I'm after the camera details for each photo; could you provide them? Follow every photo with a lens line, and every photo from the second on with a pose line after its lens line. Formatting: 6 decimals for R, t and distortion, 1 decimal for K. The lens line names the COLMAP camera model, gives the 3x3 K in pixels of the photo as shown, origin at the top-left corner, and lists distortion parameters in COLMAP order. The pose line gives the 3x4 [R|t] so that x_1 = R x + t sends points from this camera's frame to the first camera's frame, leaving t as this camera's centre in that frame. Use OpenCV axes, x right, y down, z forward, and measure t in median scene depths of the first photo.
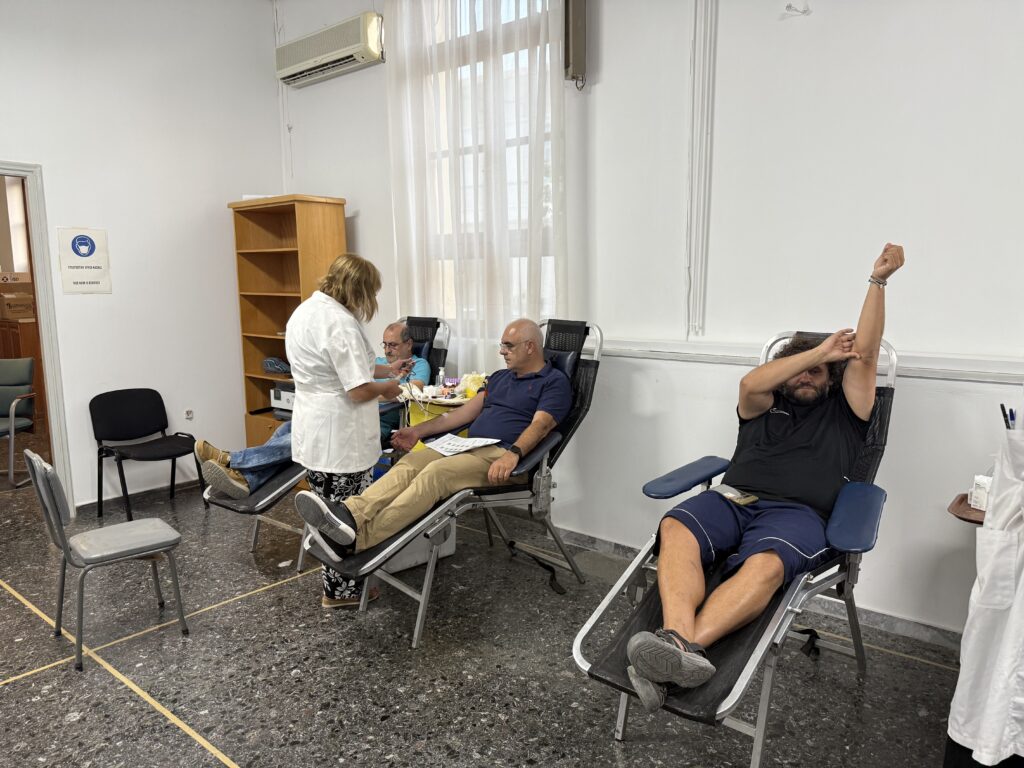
lens RADIAL K [[753.0, 0, 512.1], [0, 753.0, 378.9], [0, 0, 1]] dist [-0.007807, -0.009122]
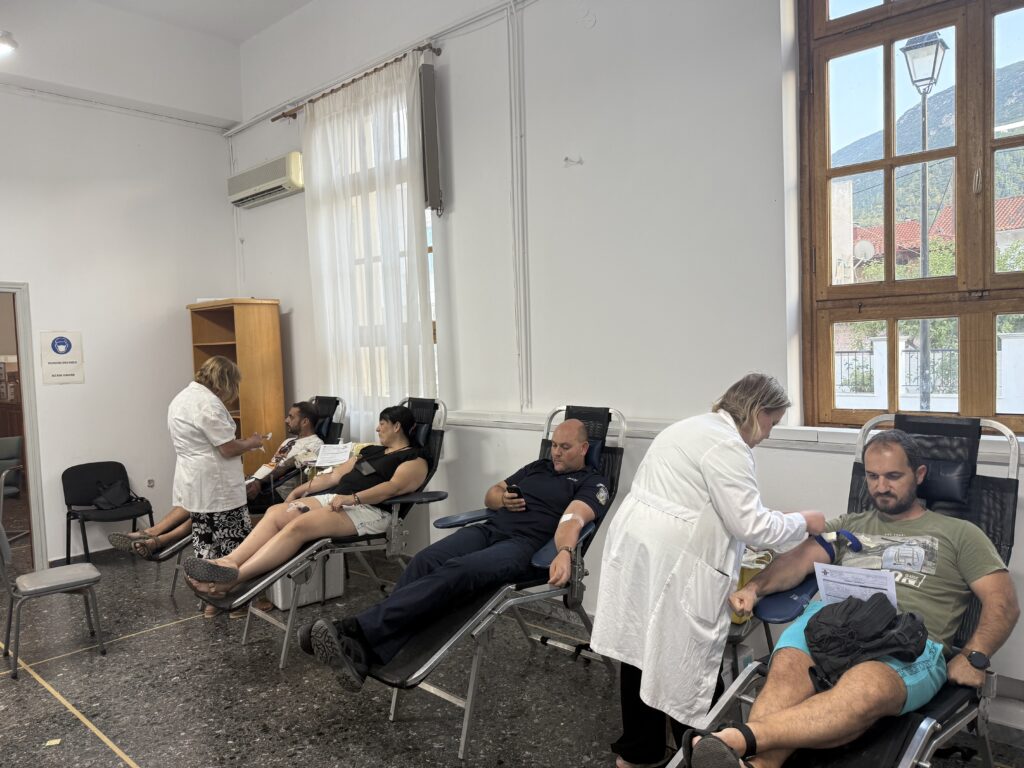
lens RADIAL K [[751.6, 0, 512.4], [0, 751.6, 372.9], [0, 0, 1]] dist [-0.005343, -0.014116]
pose [[0.998815, -0.025820, -0.041255, 0.264035], [0.021593, 0.994771, -0.099821, 0.007354], [0.043617, 0.098812, 0.994150, -0.224177]]
